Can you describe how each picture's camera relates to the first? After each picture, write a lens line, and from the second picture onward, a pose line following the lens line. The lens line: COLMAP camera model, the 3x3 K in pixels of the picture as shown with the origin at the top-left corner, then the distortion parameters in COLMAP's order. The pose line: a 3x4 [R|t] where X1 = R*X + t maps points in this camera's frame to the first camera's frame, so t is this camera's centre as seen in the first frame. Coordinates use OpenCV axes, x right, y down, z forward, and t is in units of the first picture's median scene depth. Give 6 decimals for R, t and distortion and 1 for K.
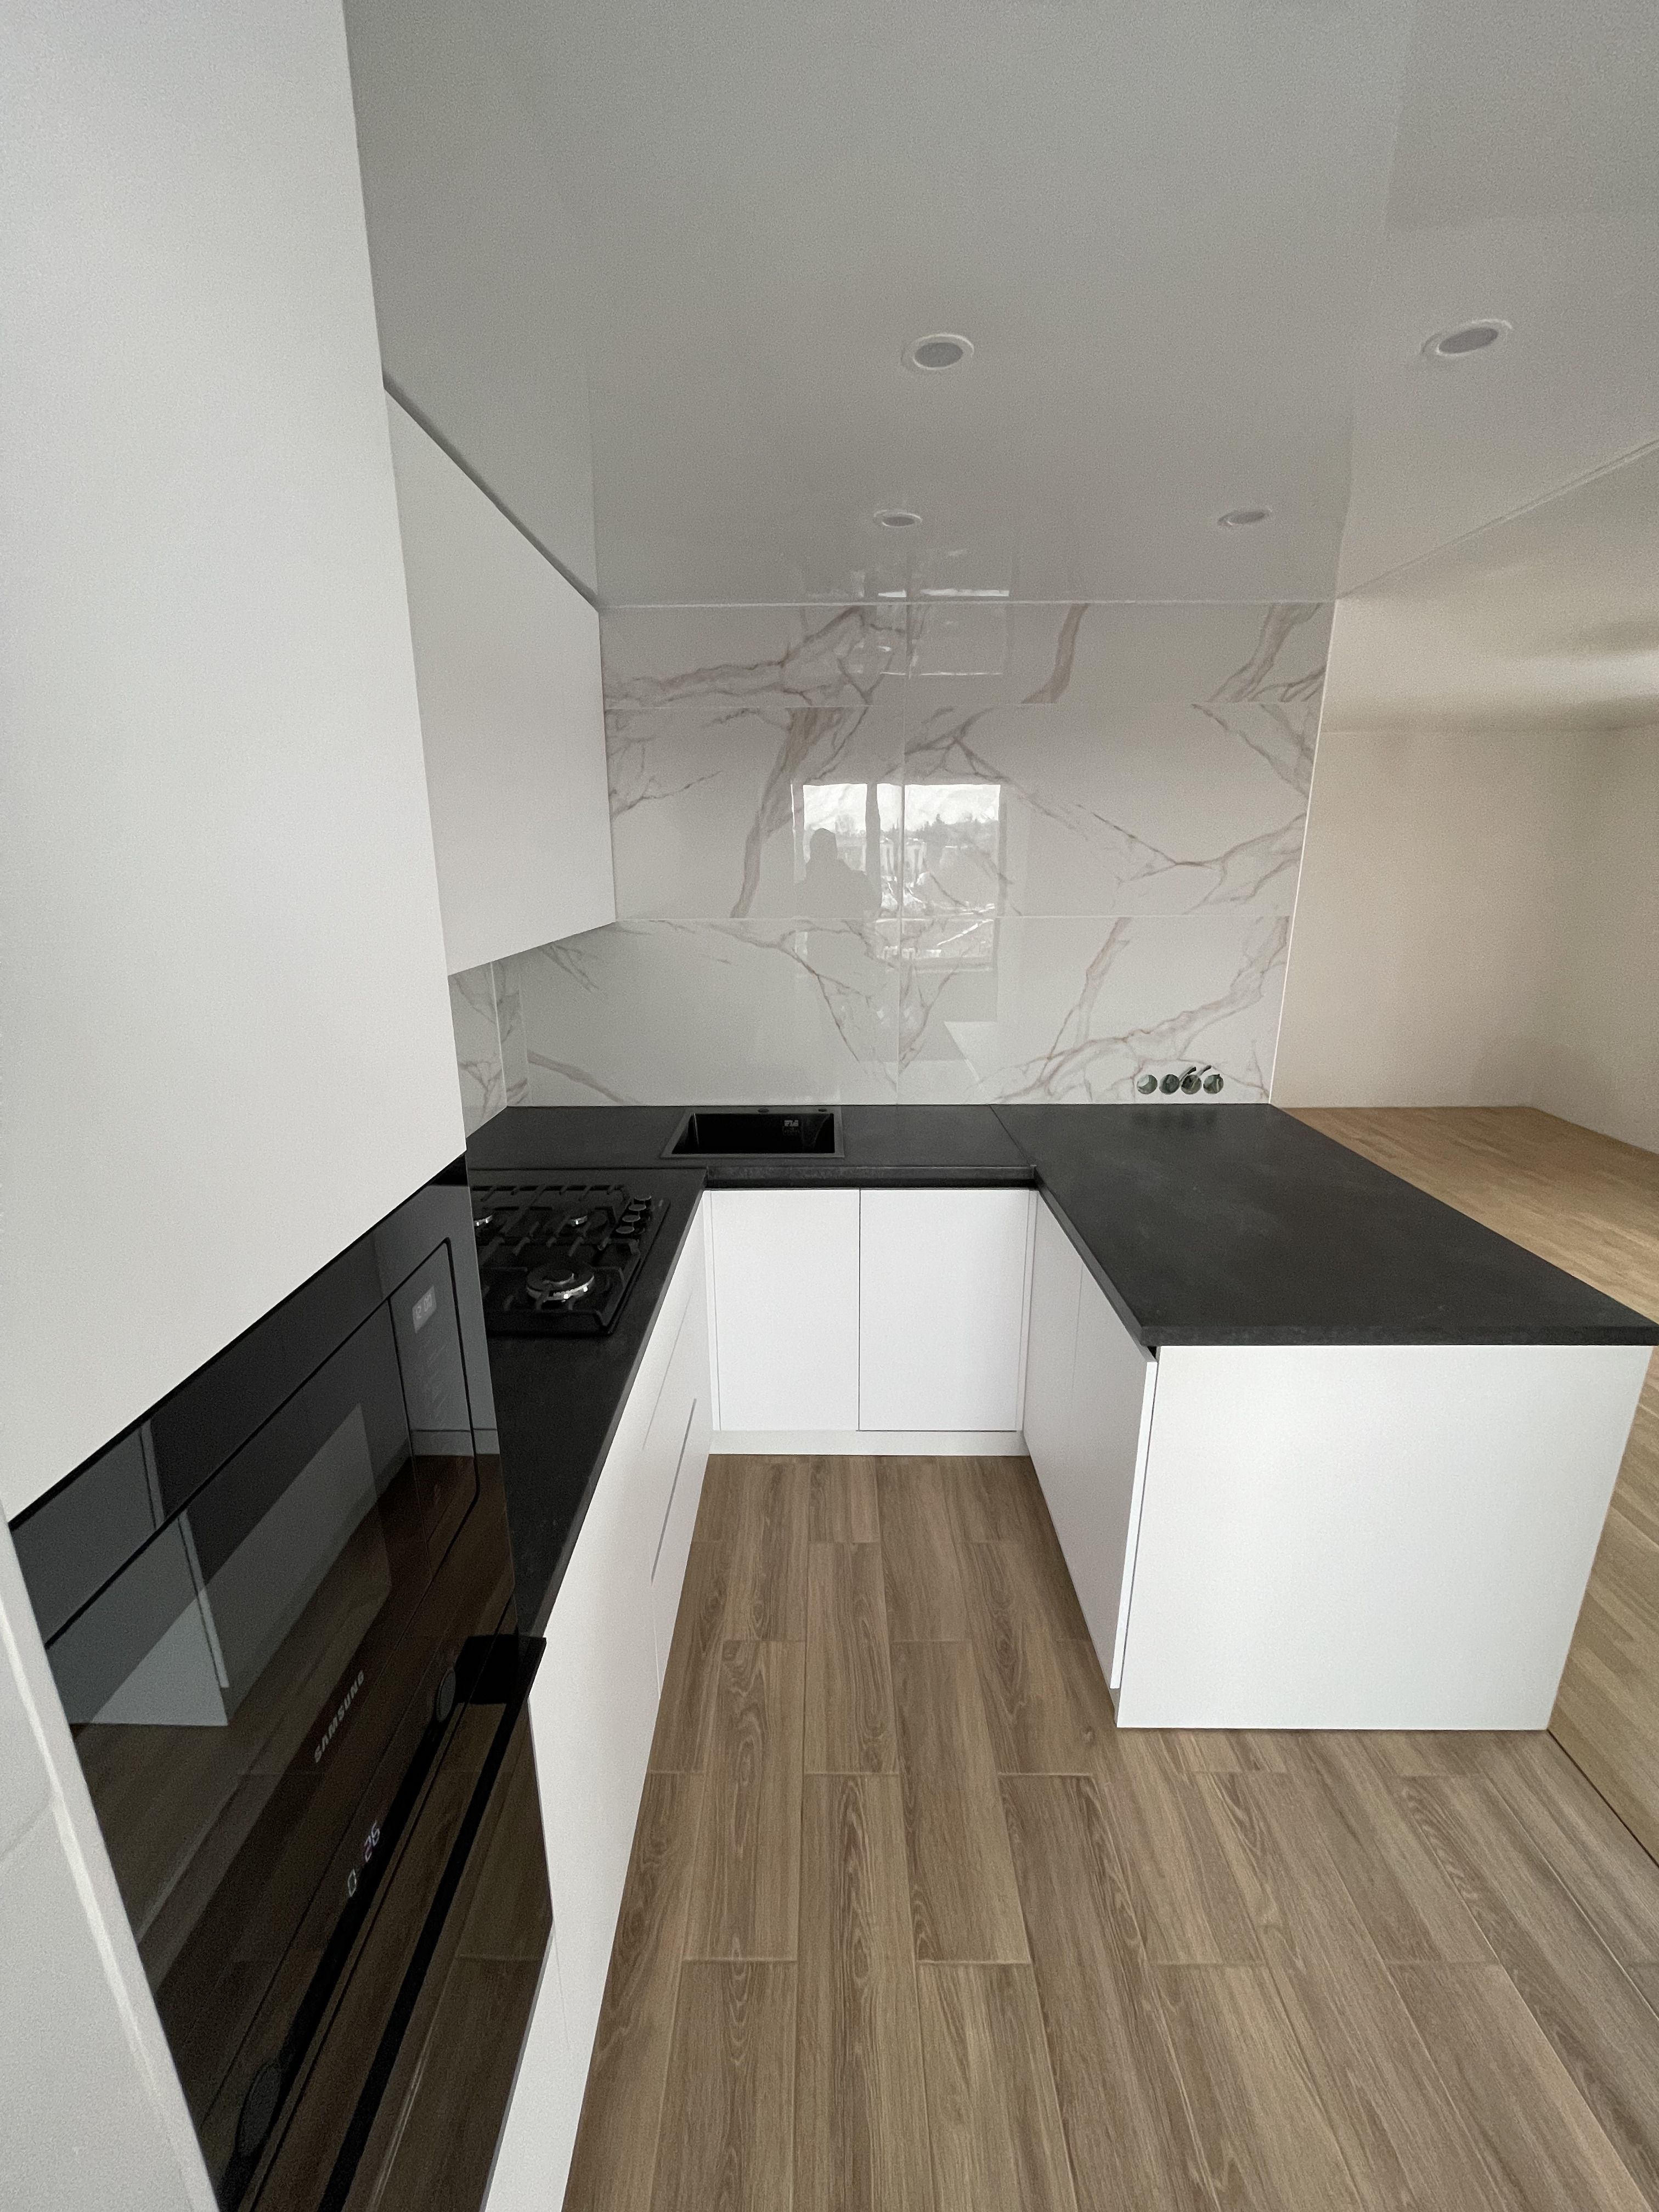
lens RADIAL K [[887.3, 0, 818.1], [0, 887.3, 1098.0], [0, 0, 1]] dist [0.000518, 0.000331]
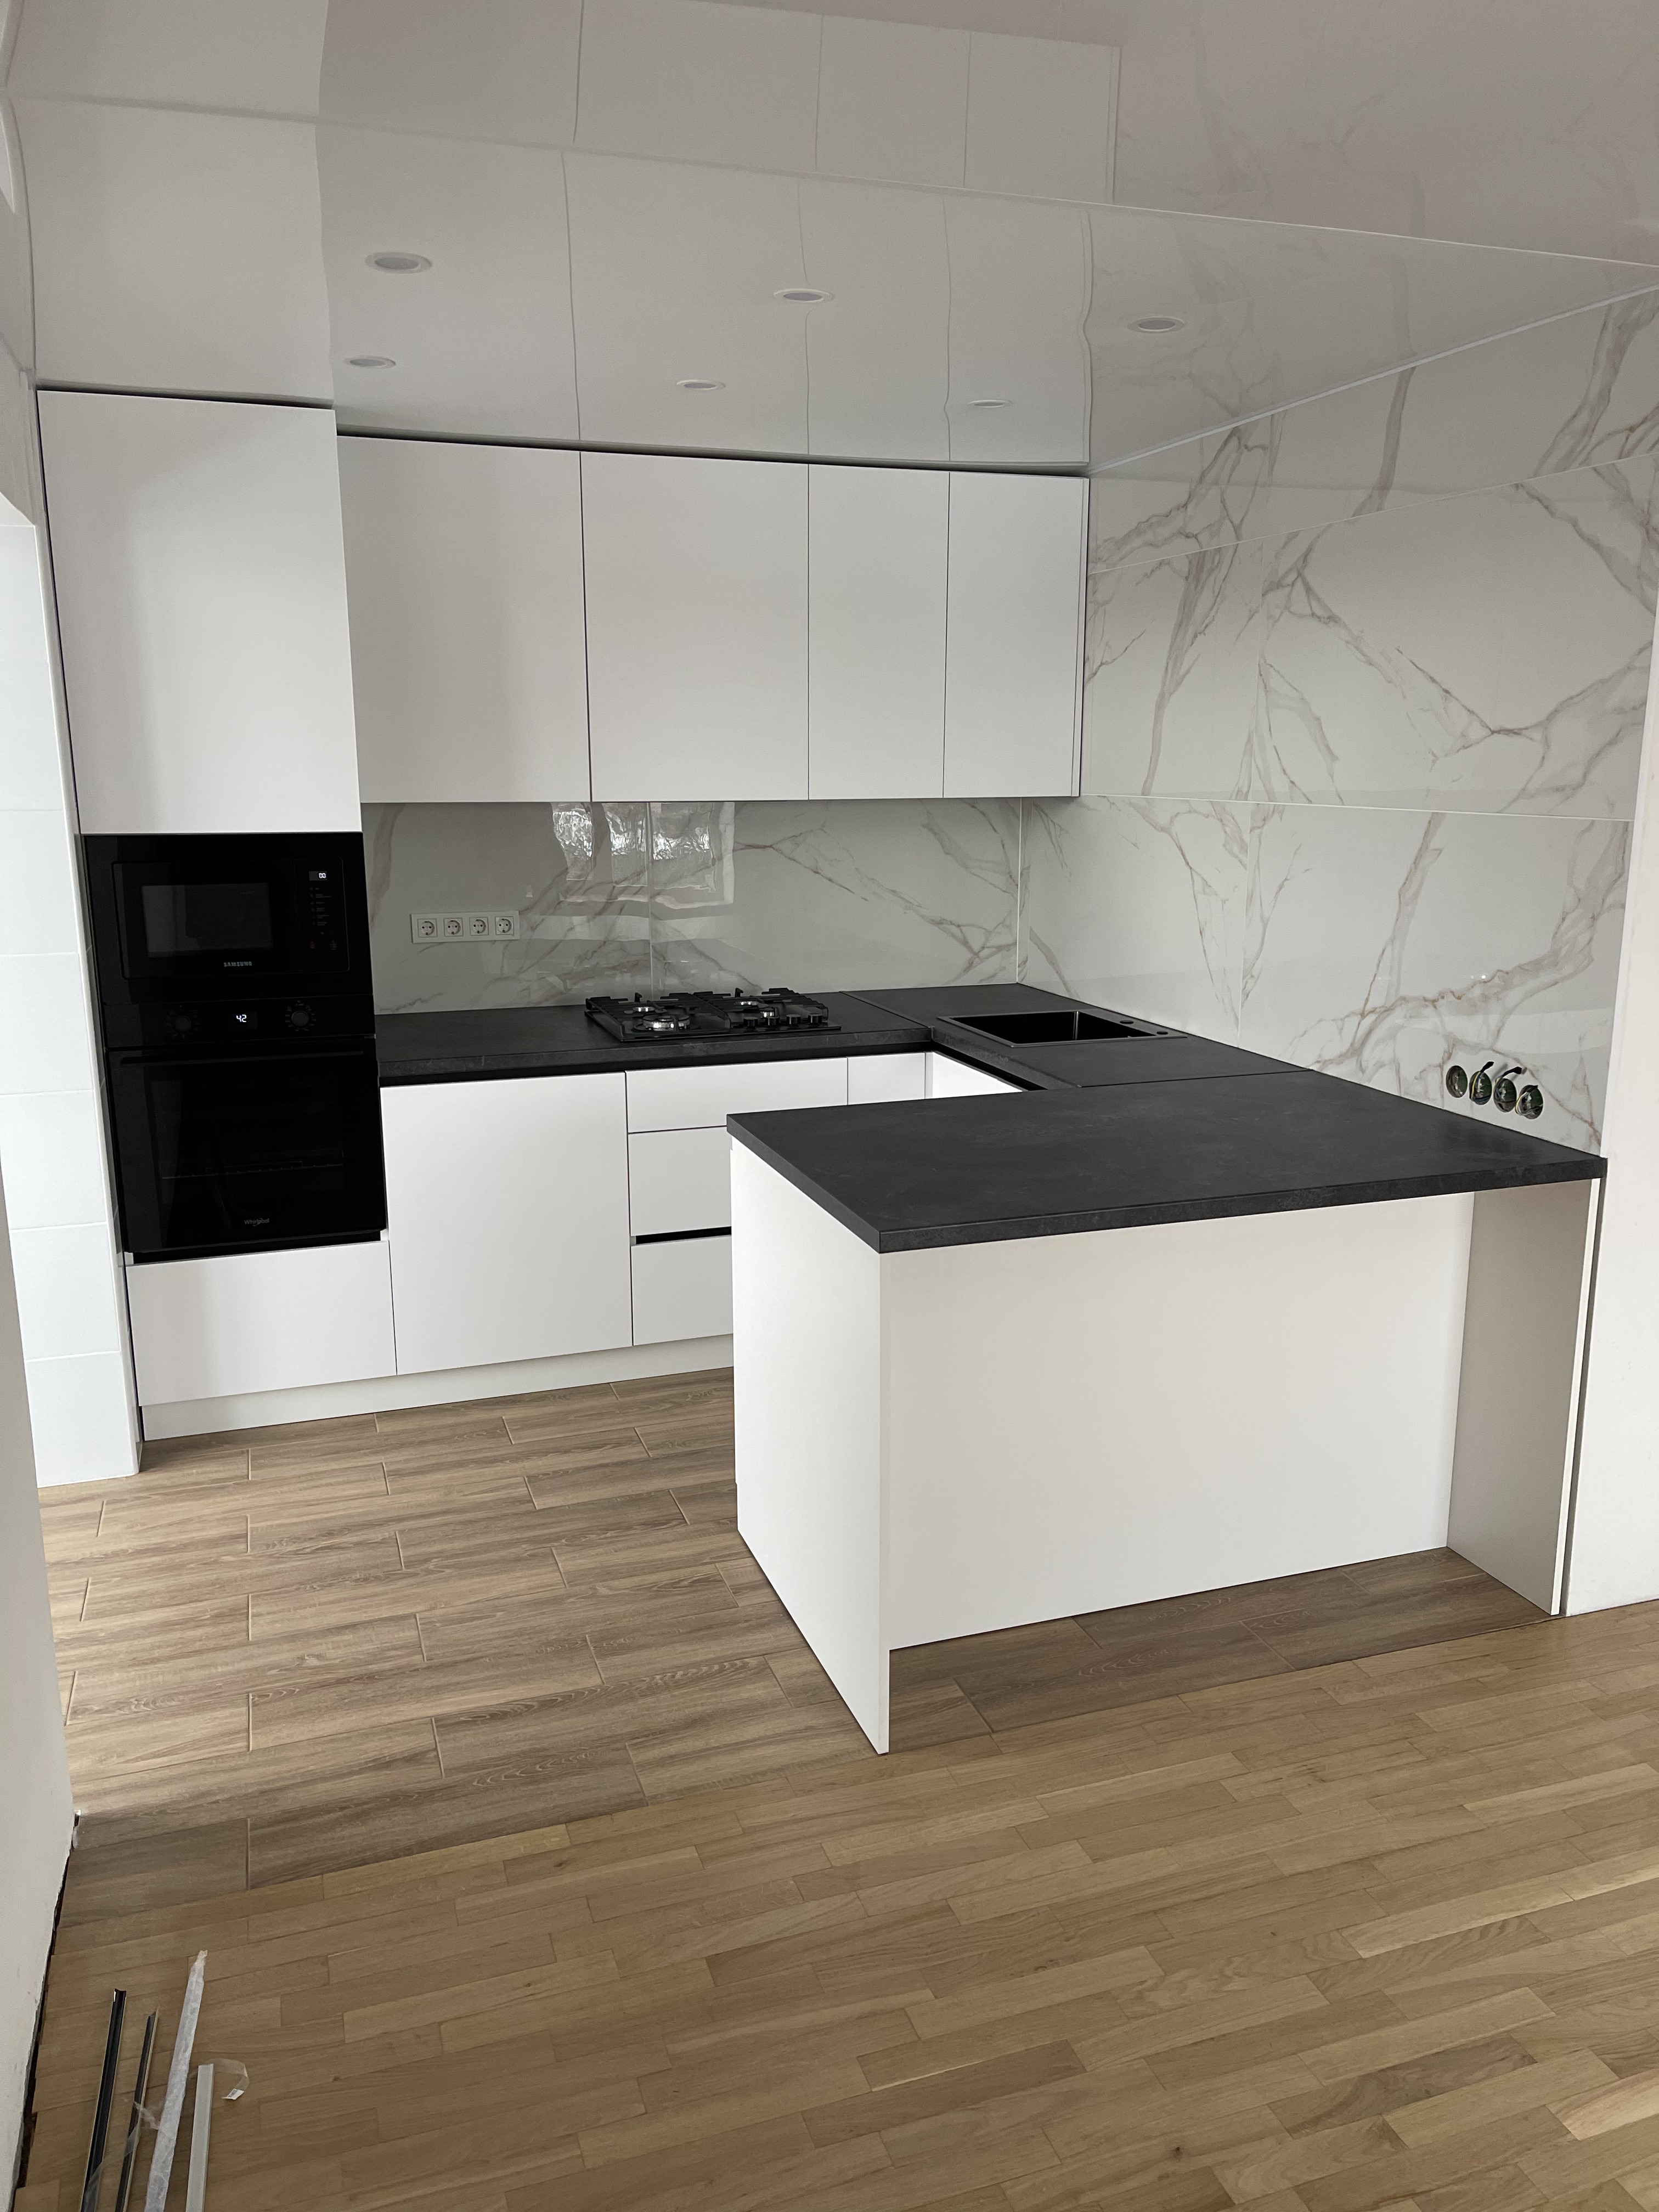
lens RADIAL K [[1666.7, 0, 829.5], [0, 1666.7, 1106.0], [0, 0, 1]] dist [0.053800, -0.009947]
pose [[0.332853, 0.203733, -0.920707, 1.482788], [-0.251674, 0.960158, 0.121477, -0.034950], [0.908774, 0.191284, 0.370865, 0.180337]]
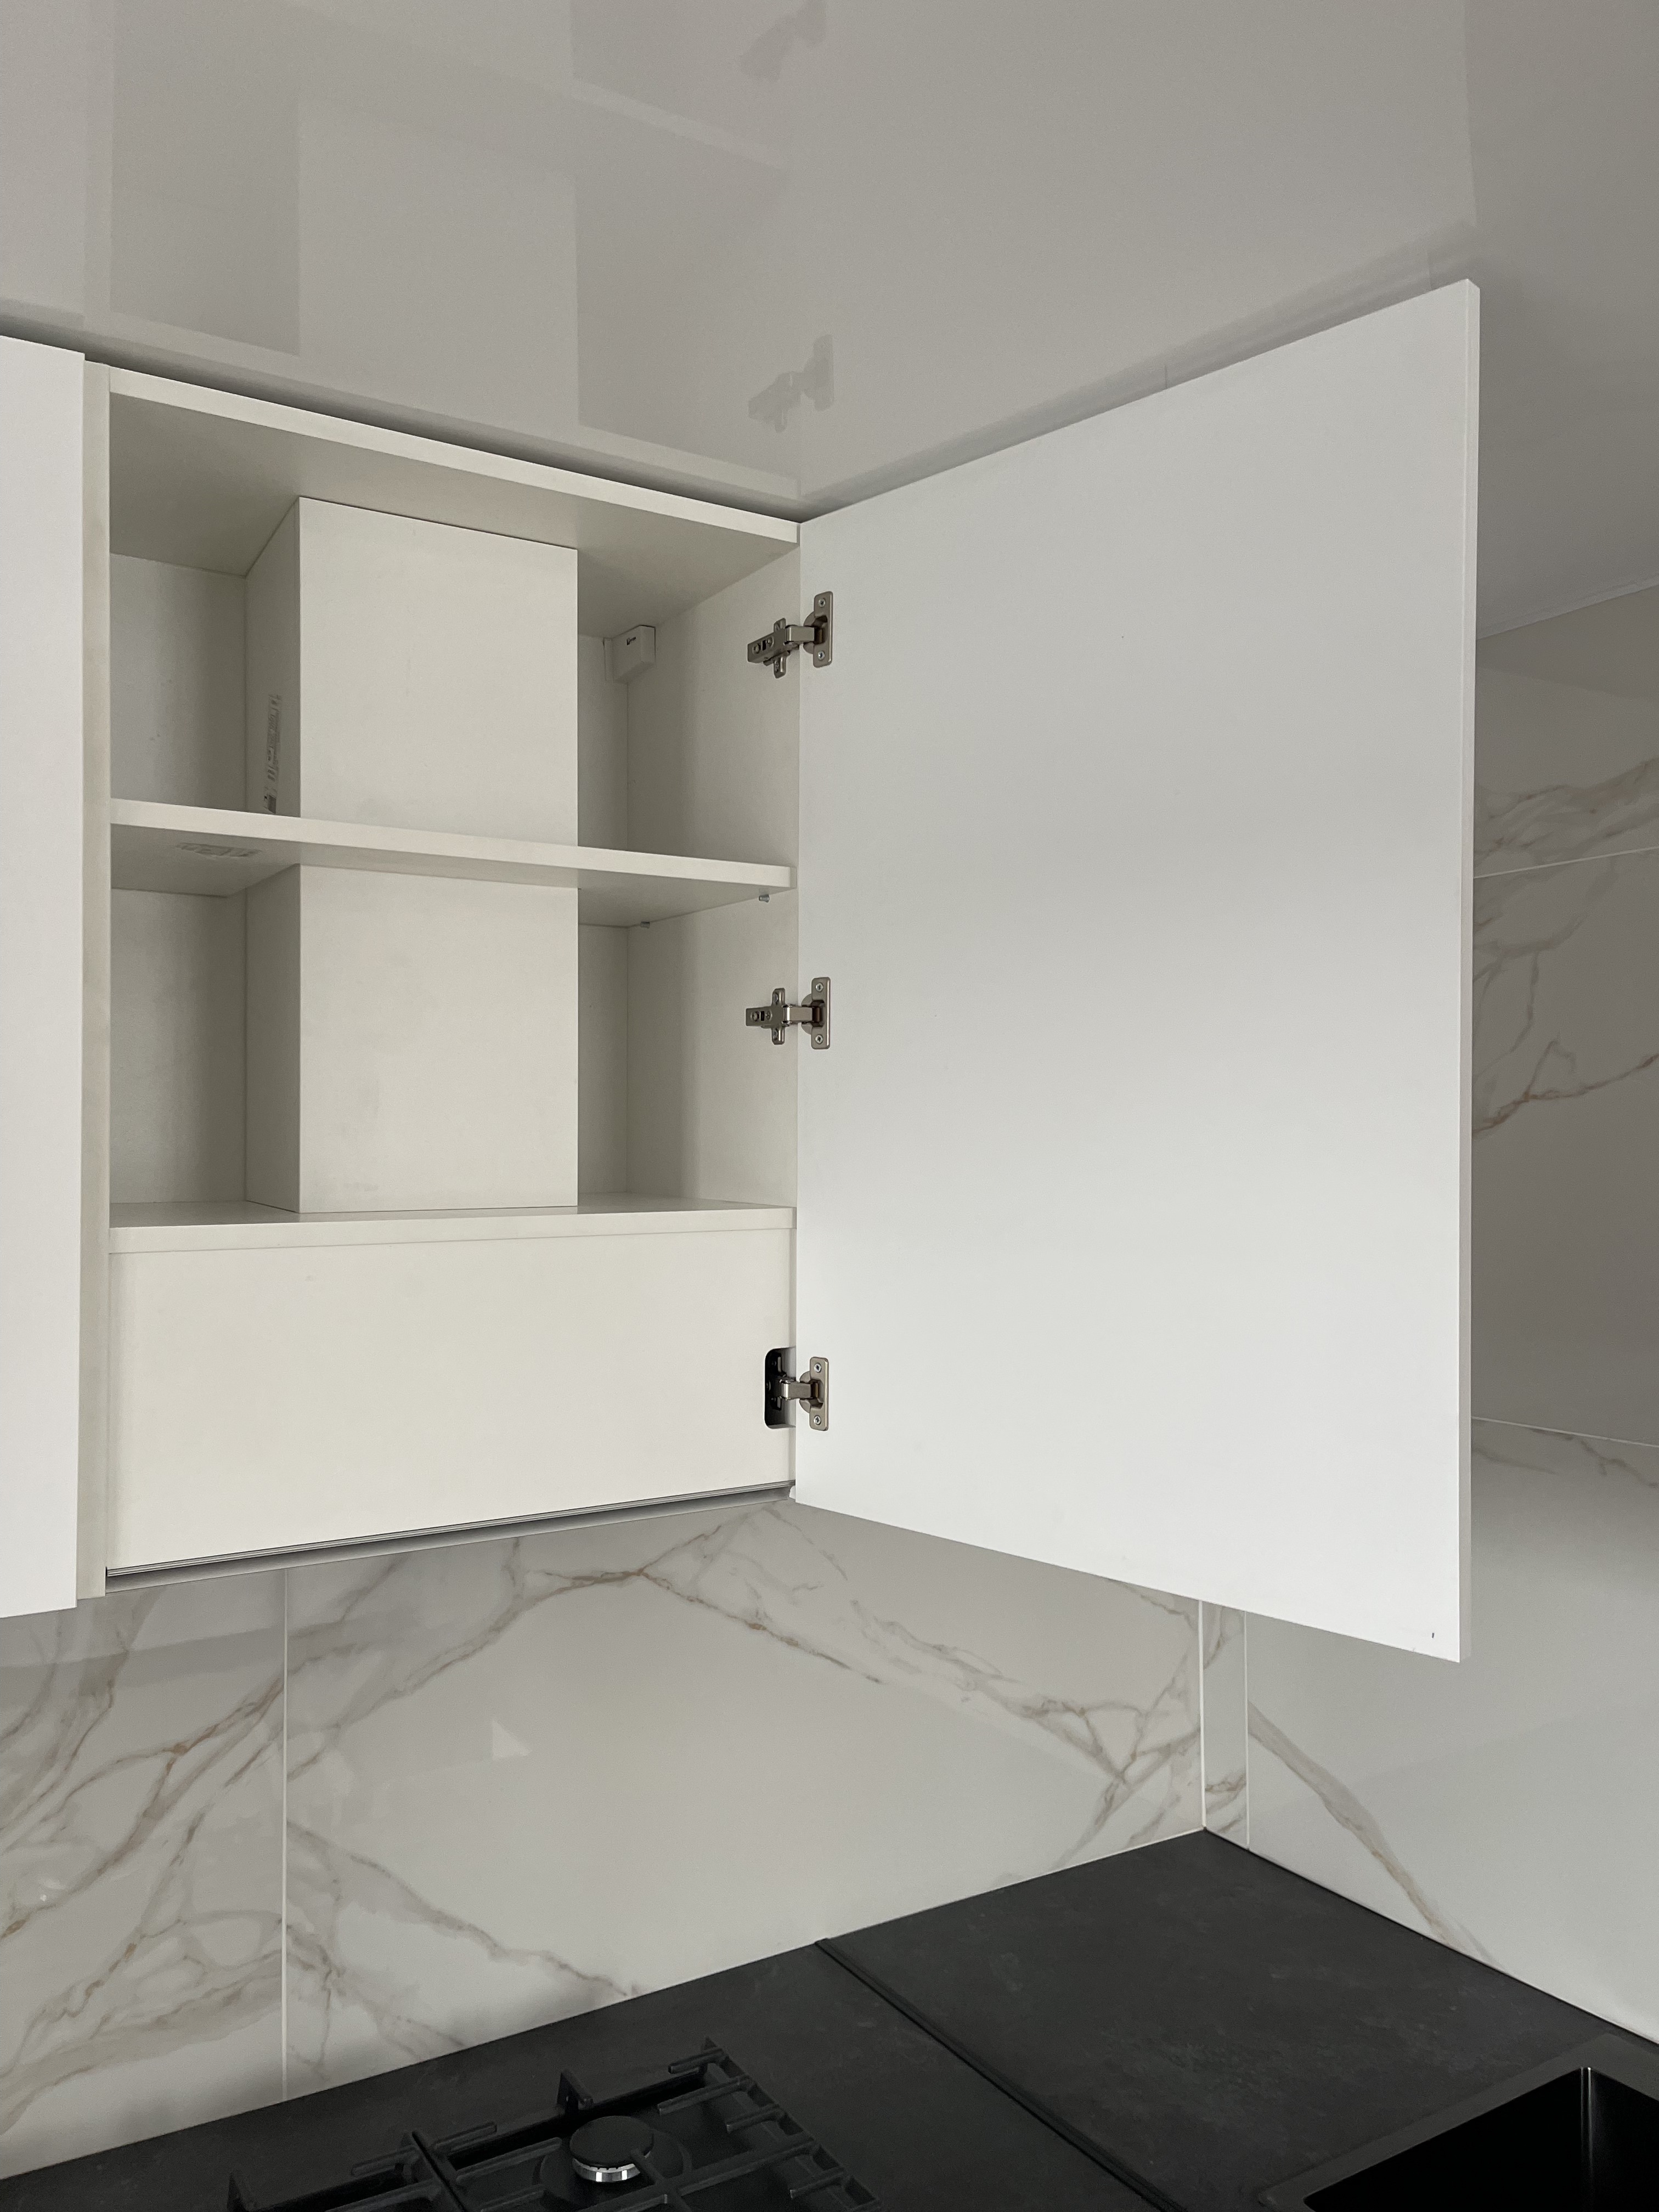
lens RADIAL K [[1657.4, 0, 831.2], [0, 1657.4, 1119.4], [0, 0, 1]] dist [0.075006, -0.093075]
pose [[0.533809, -0.008094, -0.845566, 0.237038], [-0.224922, 0.962573, -0.151208, -0.168609], [0.815143, 0.270902, 0.512010, 0.436471]]
